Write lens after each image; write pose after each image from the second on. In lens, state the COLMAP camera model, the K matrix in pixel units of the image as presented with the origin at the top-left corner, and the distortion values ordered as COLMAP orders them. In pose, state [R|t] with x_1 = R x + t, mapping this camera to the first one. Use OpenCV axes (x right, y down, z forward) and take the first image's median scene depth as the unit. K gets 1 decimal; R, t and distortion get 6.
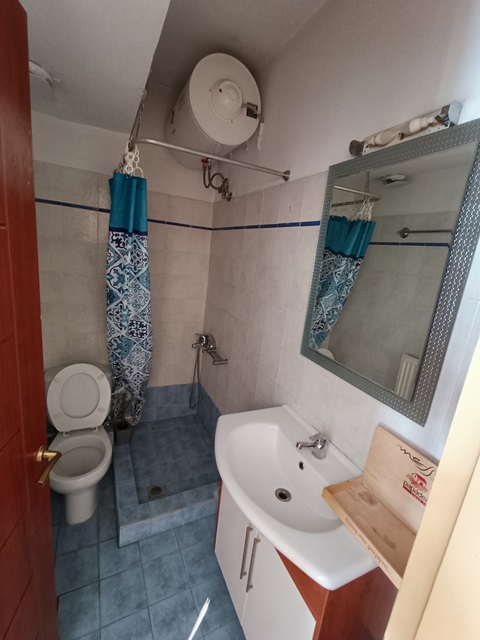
lens RADIAL K [[291.1, 0, 237.2], [0, 291.1, 323.0], [0, 0, 1]] dist [-0.009609, 0.000426]
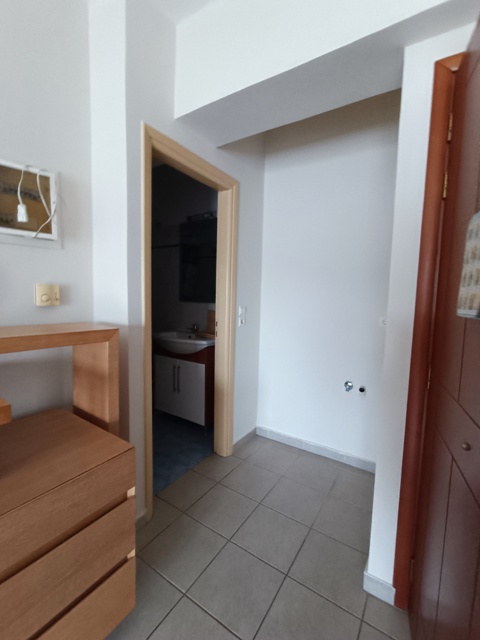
lens RADIAL K [[289.5, 0, 240.0], [0, 289.5, 320.0], [0, 0, 1]] dist [-0.003625, 0.000923]
pose [[0.852457, -0.134462, 0.505210, -0.456026], [0.184380, 0.981590, -0.049859, 0.372507], [-0.489205, 0.135653, 0.861555, -0.975522]]
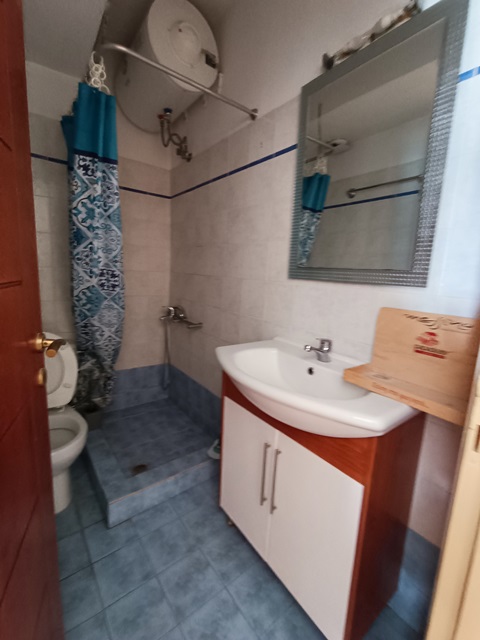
lens RADIAL K [[289.5, 0, 240.0], [0, 289.5, 320.0], [0, 0, 1]] dist [-0.003625, 0.000923]
pose [[0.976702, -0.093802, 0.193012, -0.129109], [0.103112, 0.993915, -0.038745, 0.224878], [-0.188204, 0.057744, 0.980431, 0.041915]]
